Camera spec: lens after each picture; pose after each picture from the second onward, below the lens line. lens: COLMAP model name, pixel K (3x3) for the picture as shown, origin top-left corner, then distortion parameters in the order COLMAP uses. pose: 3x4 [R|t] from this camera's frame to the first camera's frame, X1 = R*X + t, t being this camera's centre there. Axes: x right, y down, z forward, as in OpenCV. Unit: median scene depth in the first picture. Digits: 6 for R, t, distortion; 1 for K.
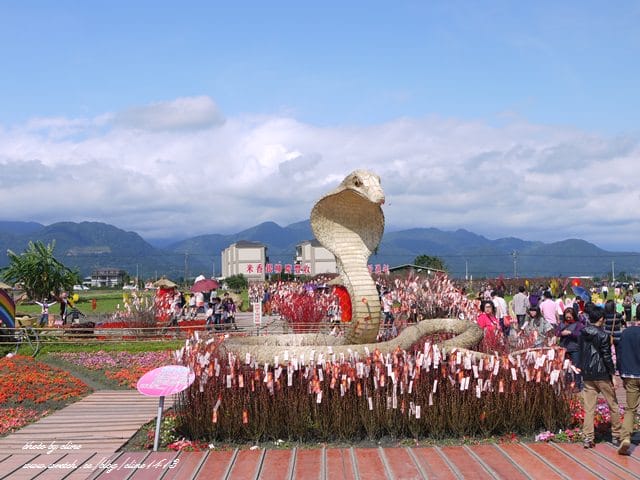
lens RADIAL K [[712.3, 0, 320.1], [0, 712.3, 239.9], [0, 0, 1]] dist [-0.031002, 0.000000]
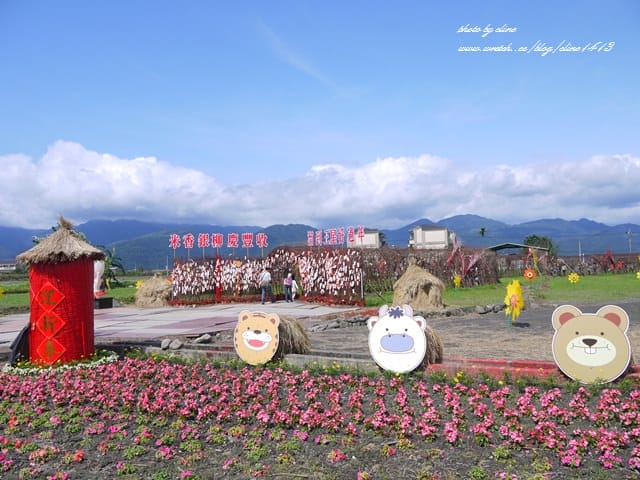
lens RADIAL K [[534.4, 0, 321.2], [0, 534.4, 241.2], [0, 0, 1]] dist [-0.016191, -0.002577]
pose [[0.965563, -0.030644, -0.258357, 0.049219], [0.034413, 0.999357, 0.010080, 0.011841], [0.257882, -0.018623, 0.965997, 0.163720]]
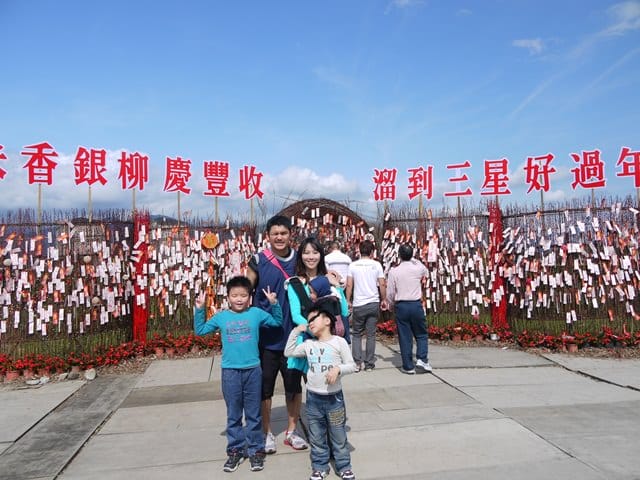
lens RADIAL K [[534.4, 0, 323.3], [0, 534.4, 239.7], [0, 0, 1]] dist [-0.016191, -0.002577]
pose [[0.952733, 0.002688, 0.303798, -0.015818], [-0.007560, 0.999861, 0.014860, 0.017844], [-0.303716, -0.016455, 0.952621, 0.246143]]
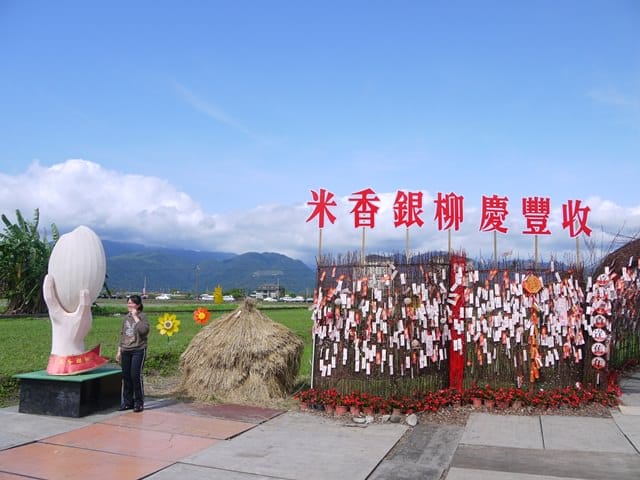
lens RADIAL K [[534.4, 0, 322.9], [0, 534.4, 241.3], [0, 0, 1]] dist [-0.016191, -0.002577]
pose [[0.977641, 0.004321, -0.210235, -0.018702], [-0.014383, 0.998821, -0.046355, 0.017444], [0.209787, 0.048343, 0.976551, 0.249201]]
